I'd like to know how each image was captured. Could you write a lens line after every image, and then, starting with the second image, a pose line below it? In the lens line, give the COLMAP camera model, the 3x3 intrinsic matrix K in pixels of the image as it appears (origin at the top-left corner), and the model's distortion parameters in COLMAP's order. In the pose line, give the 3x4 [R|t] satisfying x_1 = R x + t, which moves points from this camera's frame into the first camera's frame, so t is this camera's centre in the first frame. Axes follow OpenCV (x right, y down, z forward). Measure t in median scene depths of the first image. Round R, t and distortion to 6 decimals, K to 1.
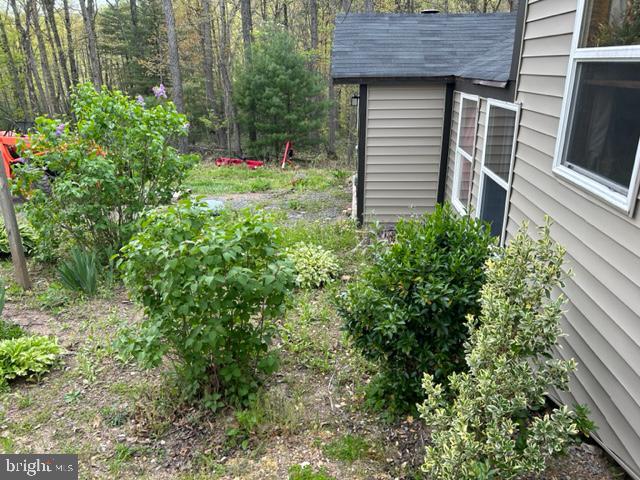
lens RADIAL K [[479.4, 0, 320.0], [0, 479.4, 240.0], [0, 0, 1]] dist [0.068153, -0.005270]
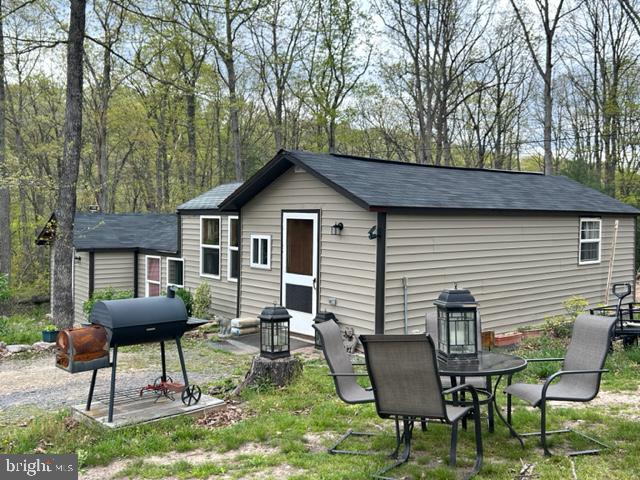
lens RADIAL K [[648.0, 0, 324.0], [0, 648.0, 238.1], [0, 0, 1]] dist [0.142007, -0.325988]
pose [[0.748151, -0.000790, 0.663528, -1.089703], [0.209970, 0.948892, -0.235619, 0.493681], [-0.629431, 0.315599, 0.710080, -1.648247]]
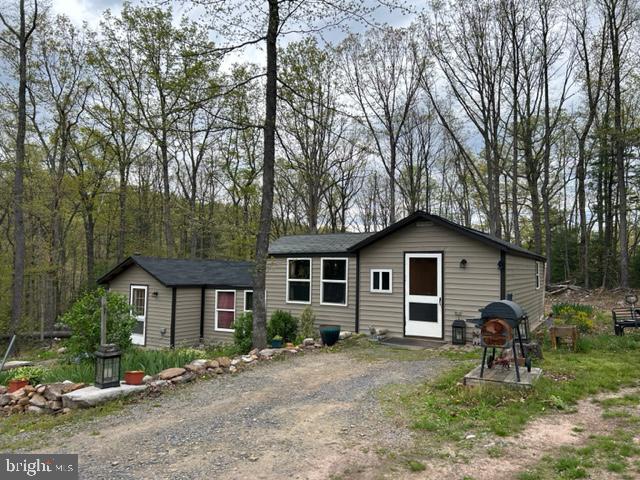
lens RADIAL K [[479.4, 0, 320.0], [0, 479.4, 240.0], [0, 0, 1]] dist [0.068153, -0.005270]
pose [[0.509302, 0.071006, 0.857654, -1.885158], [0.282775, 0.927447, -0.244704, 0.291066], [-0.812804, 0.367151, 0.452272, -0.882448]]
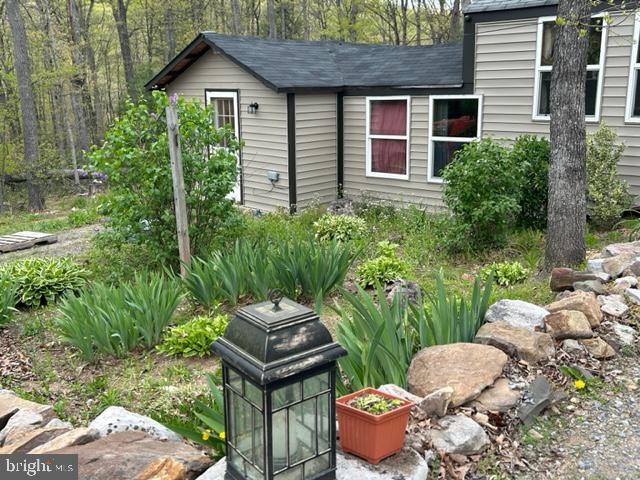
lens RADIAL K [[648.0, 0, 324.0], [0, 648.0, 238.1], [0, 0, 1]] dist [0.142007, -0.325988]
pose [[0.639490, -0.177358, 0.748062, -1.342445], [0.272154, 0.962243, -0.004516, 0.069211], [-0.719017, 0.206476, 0.663613, -0.087949]]
